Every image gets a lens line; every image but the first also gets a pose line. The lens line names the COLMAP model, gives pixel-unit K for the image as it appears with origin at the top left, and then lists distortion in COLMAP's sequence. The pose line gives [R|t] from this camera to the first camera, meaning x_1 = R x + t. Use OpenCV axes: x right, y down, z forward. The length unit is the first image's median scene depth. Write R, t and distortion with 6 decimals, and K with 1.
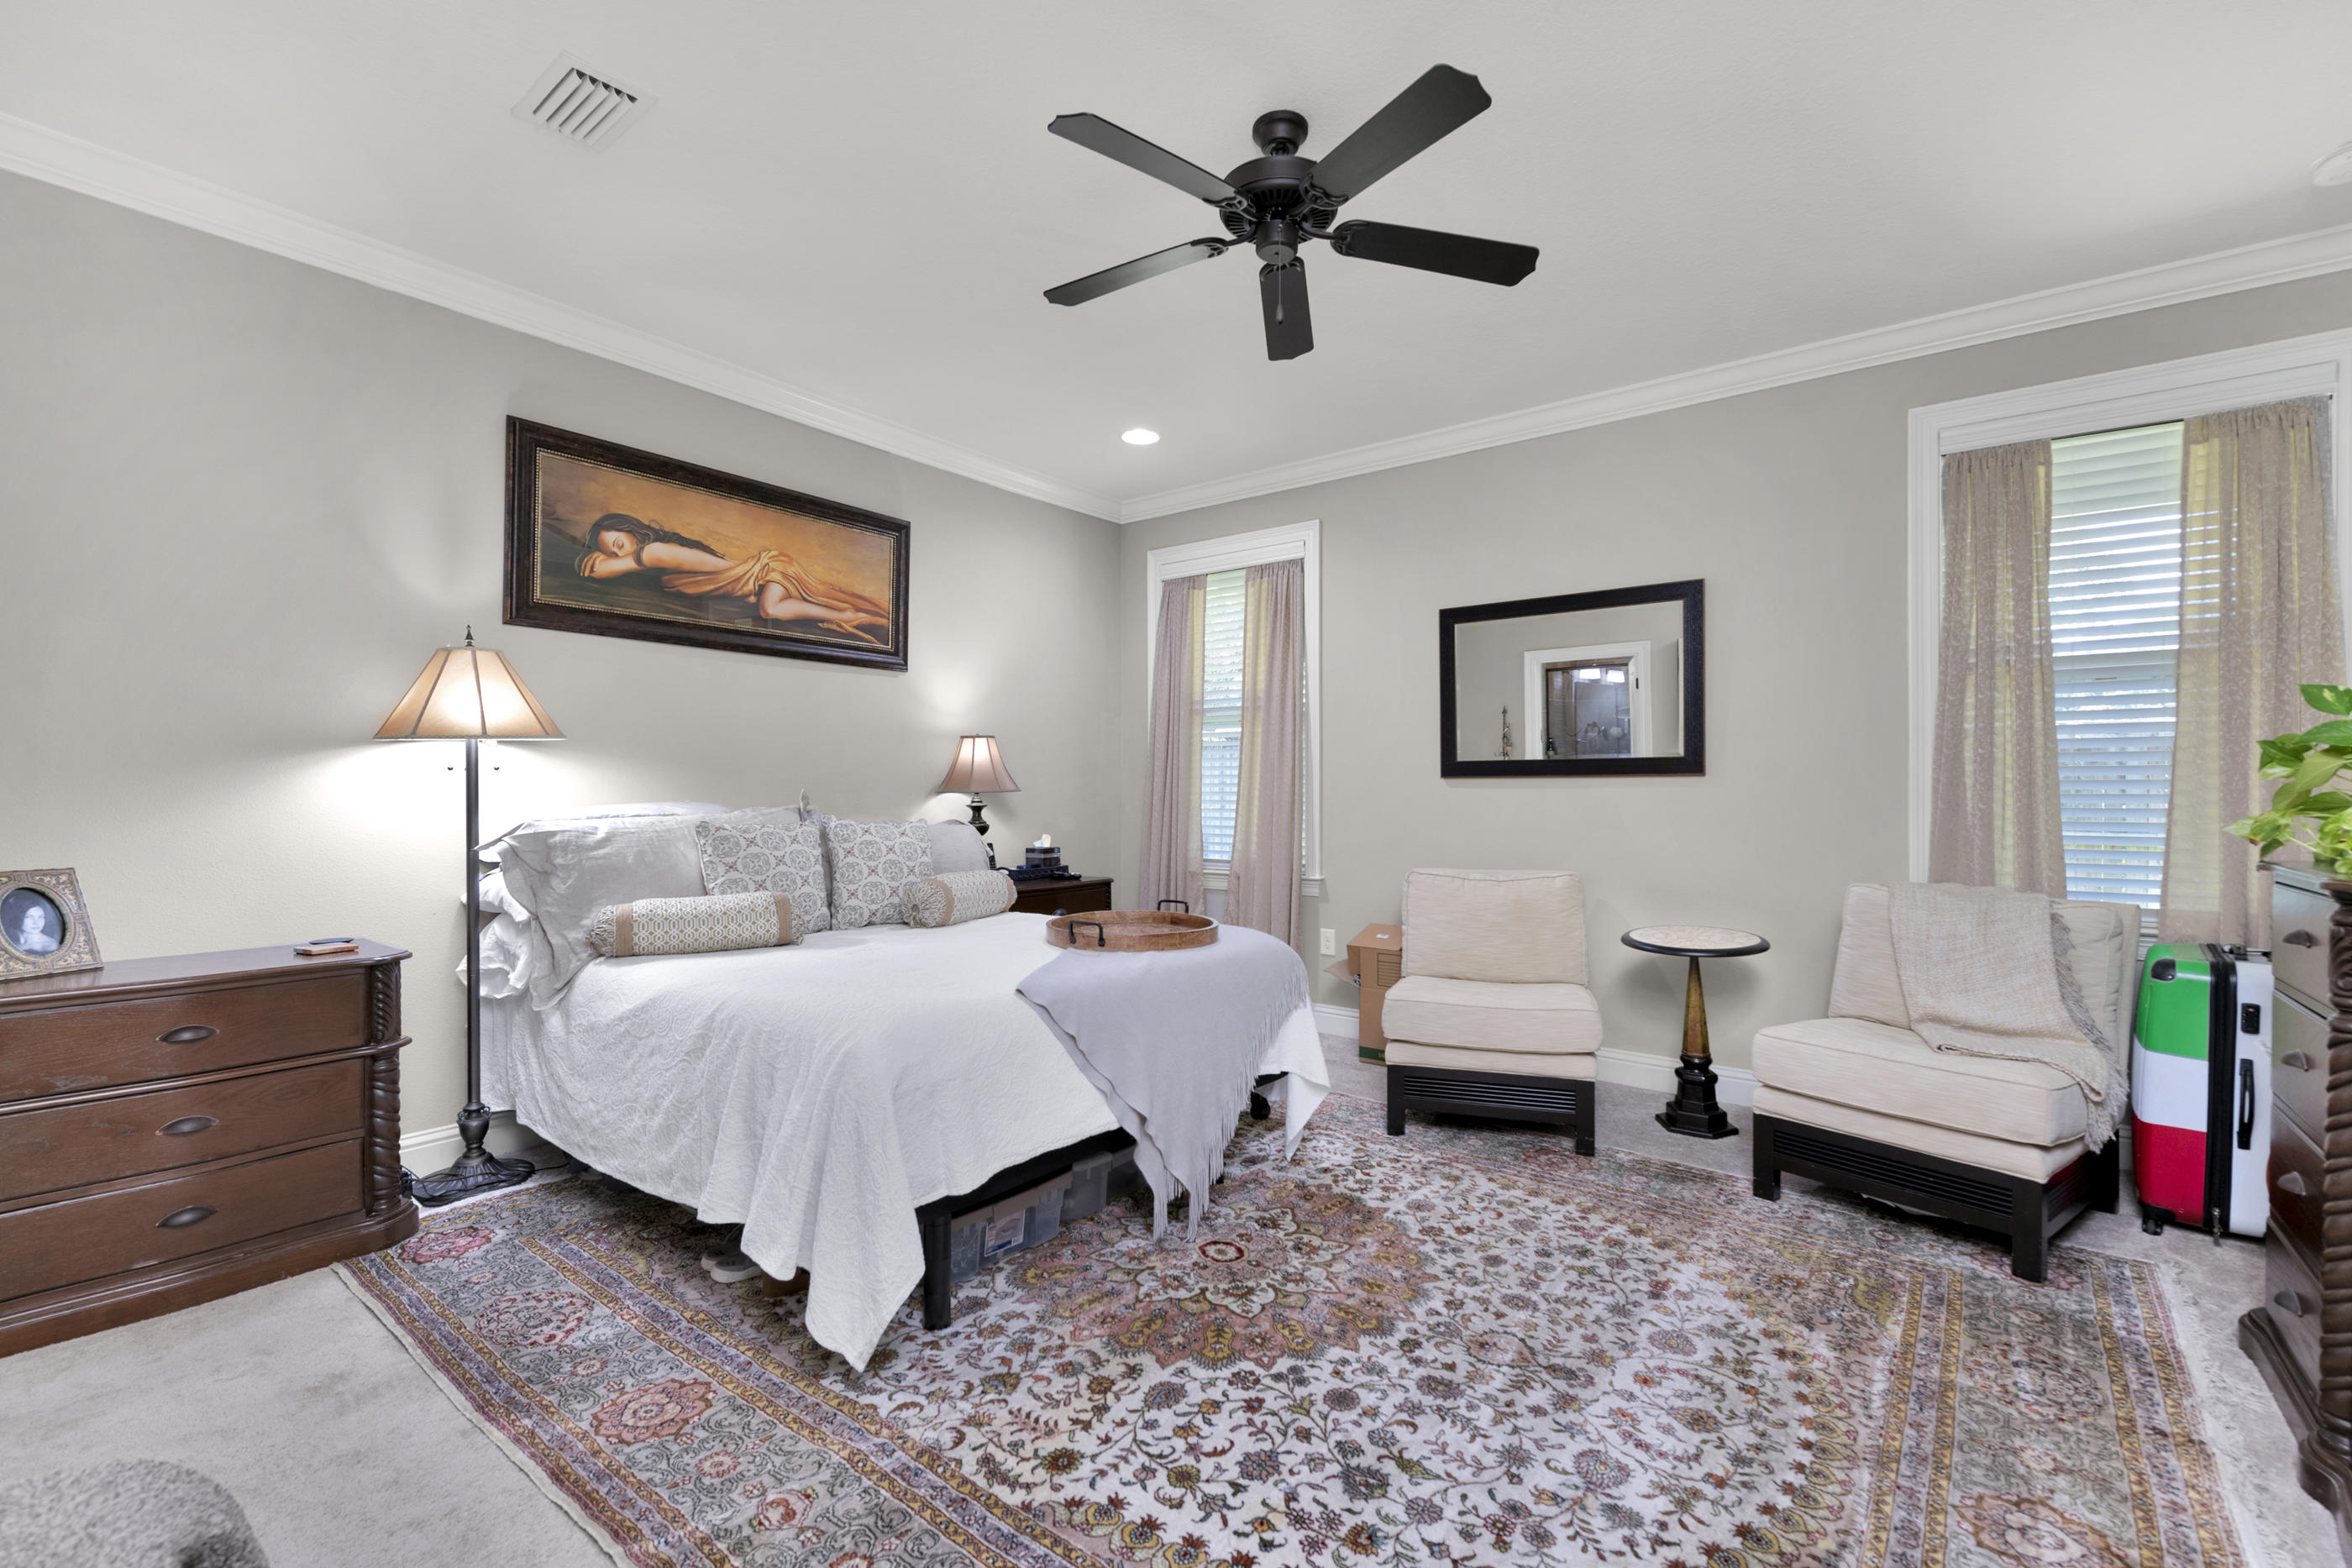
lens RADIAL K [[991.3, 0, 1167.9], [0, 991.3, 790.8], [0, 0, 1]] dist [0.002025, -0.000319]
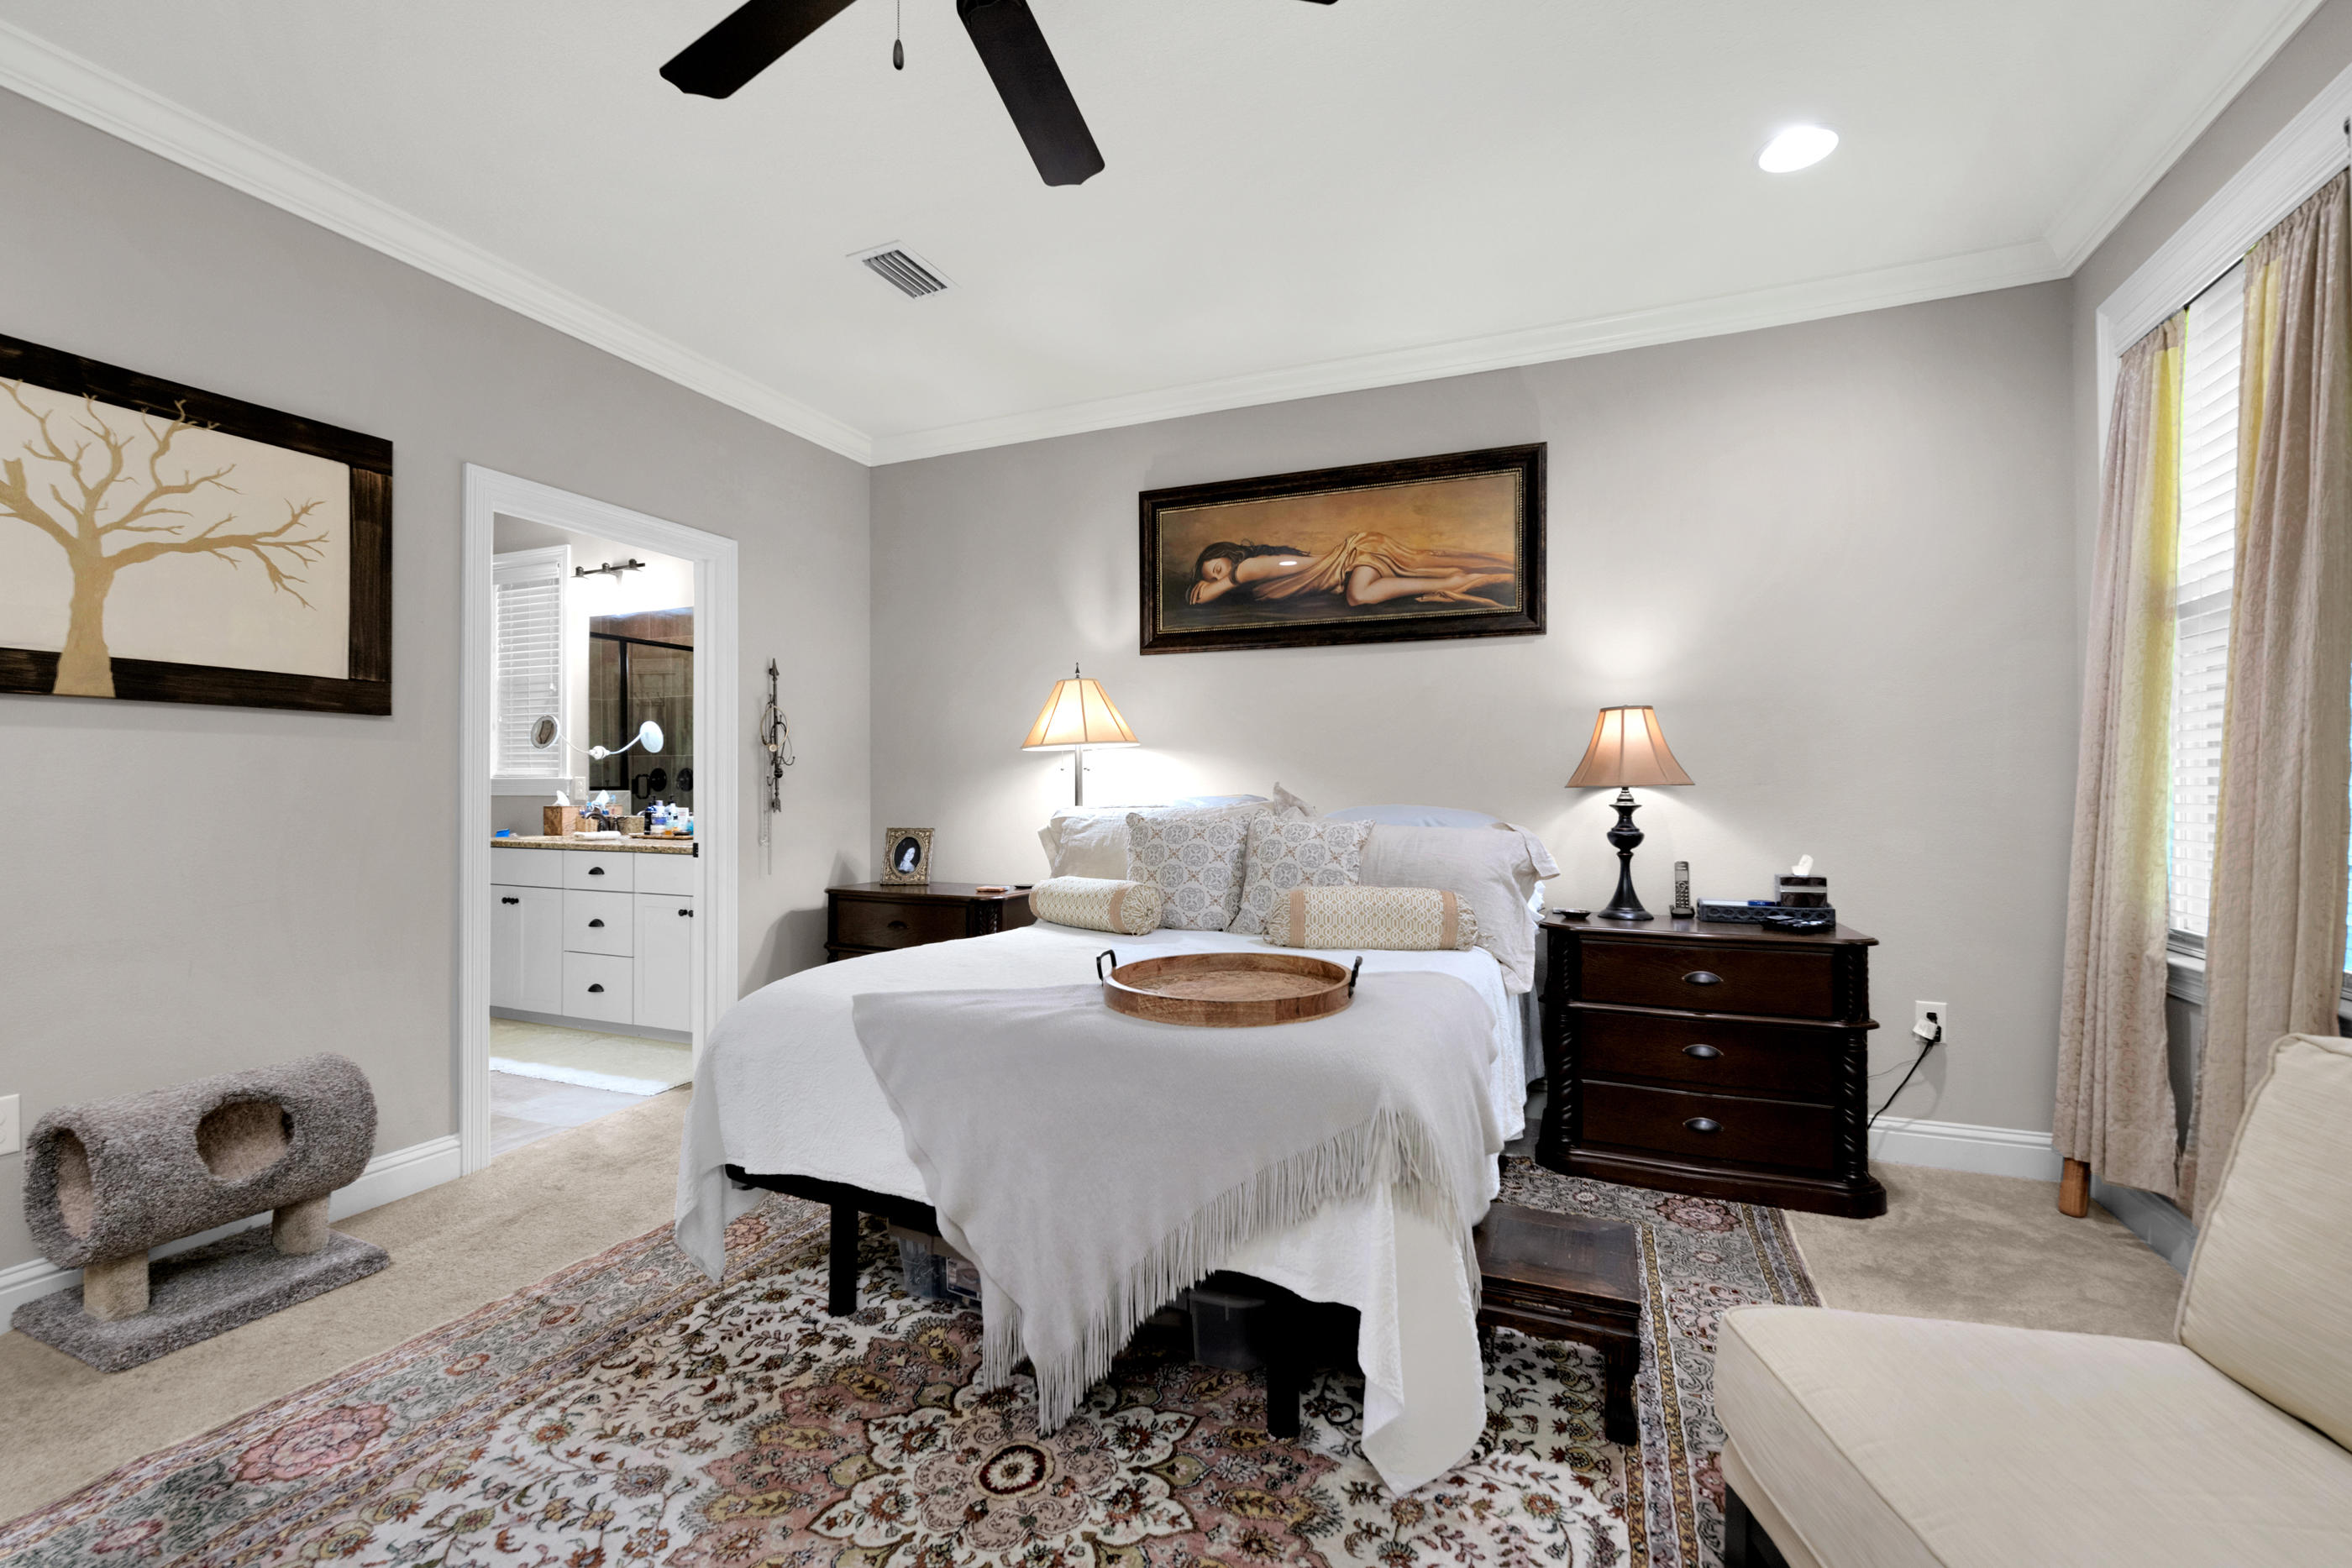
lens RADIAL K [[991.3, 0, 1227.3], [0, 991.3, 777.5], [0, 0, 1]] dist [0.002025, -0.000319]
pose [[0.273588, -0.008180, -0.961812, 0.539792], [0.001516, 0.999966, -0.008073, 0.000048], [0.961846, 0.000751, 0.273591, 0.690951]]
